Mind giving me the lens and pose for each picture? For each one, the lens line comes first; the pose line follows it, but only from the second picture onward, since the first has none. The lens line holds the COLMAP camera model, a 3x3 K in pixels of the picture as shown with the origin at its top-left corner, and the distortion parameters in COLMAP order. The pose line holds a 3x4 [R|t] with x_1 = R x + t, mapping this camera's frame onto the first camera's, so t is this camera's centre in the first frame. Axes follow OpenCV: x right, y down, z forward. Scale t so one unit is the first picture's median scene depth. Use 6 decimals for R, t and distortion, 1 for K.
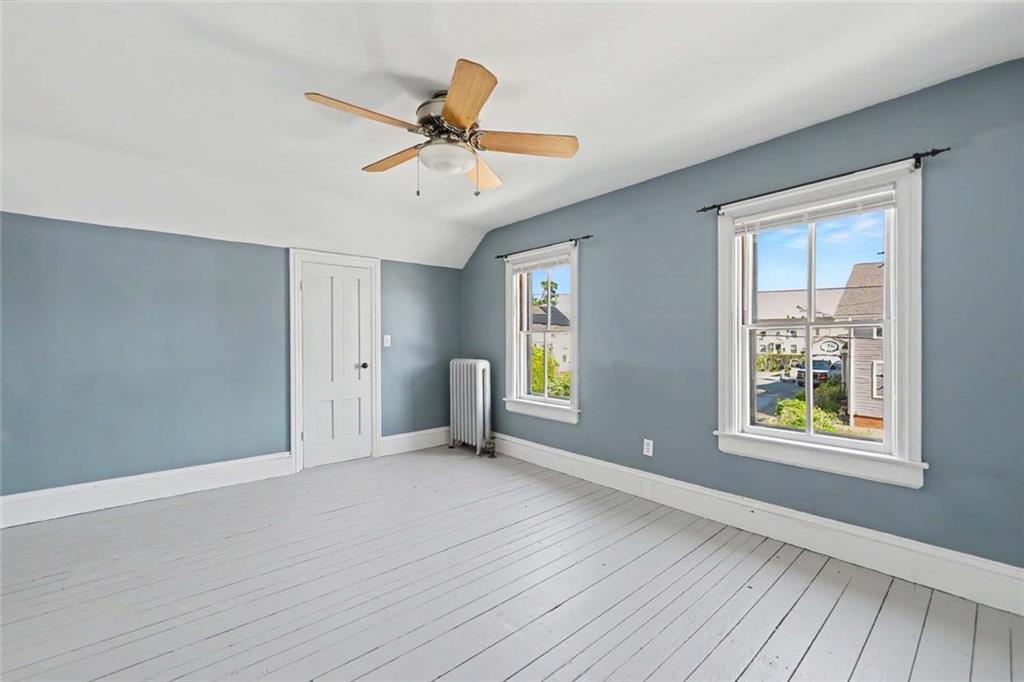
lens RADIAL K [[425.1, 0, 511.4], [0, 425.1, 344.6], [0, 0, 1]] dist [-0.001012, -0.000211]
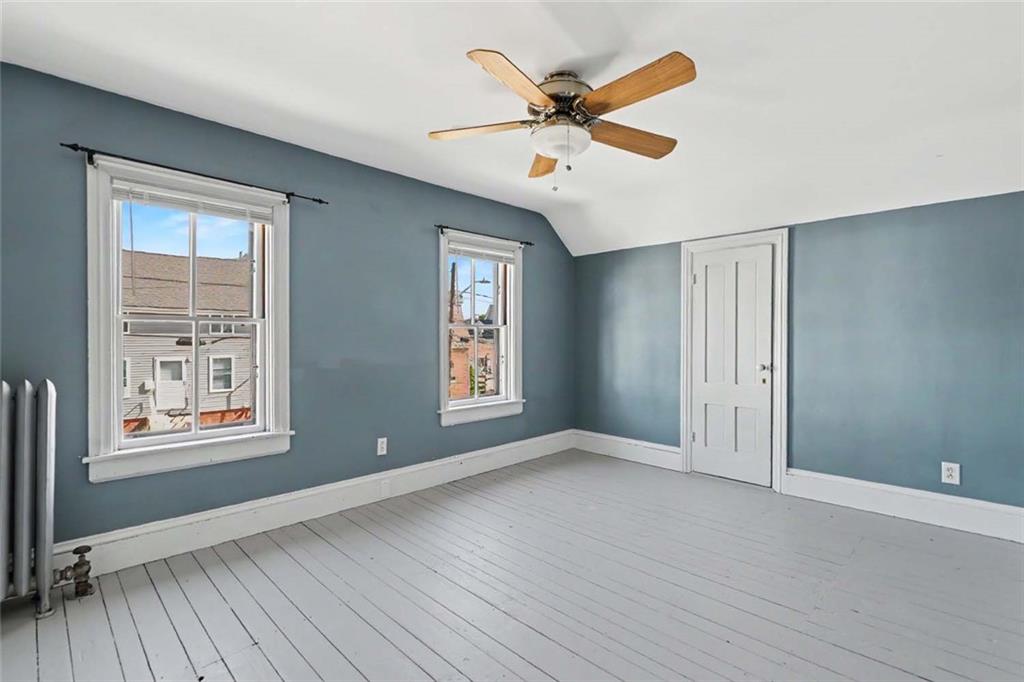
lens RADIAL K [[460.5, 0, 468.0], [0, 460.5, 339.3], [0, 0, 1]] dist [-0.002256, -0.000175]
pose [[-0.025526, -0.003743, 0.999667, -0.653478], [0.000814, 0.999993, 0.003765, -0.004863], [-0.999674, 0.000909, -0.025522, 0.742603]]
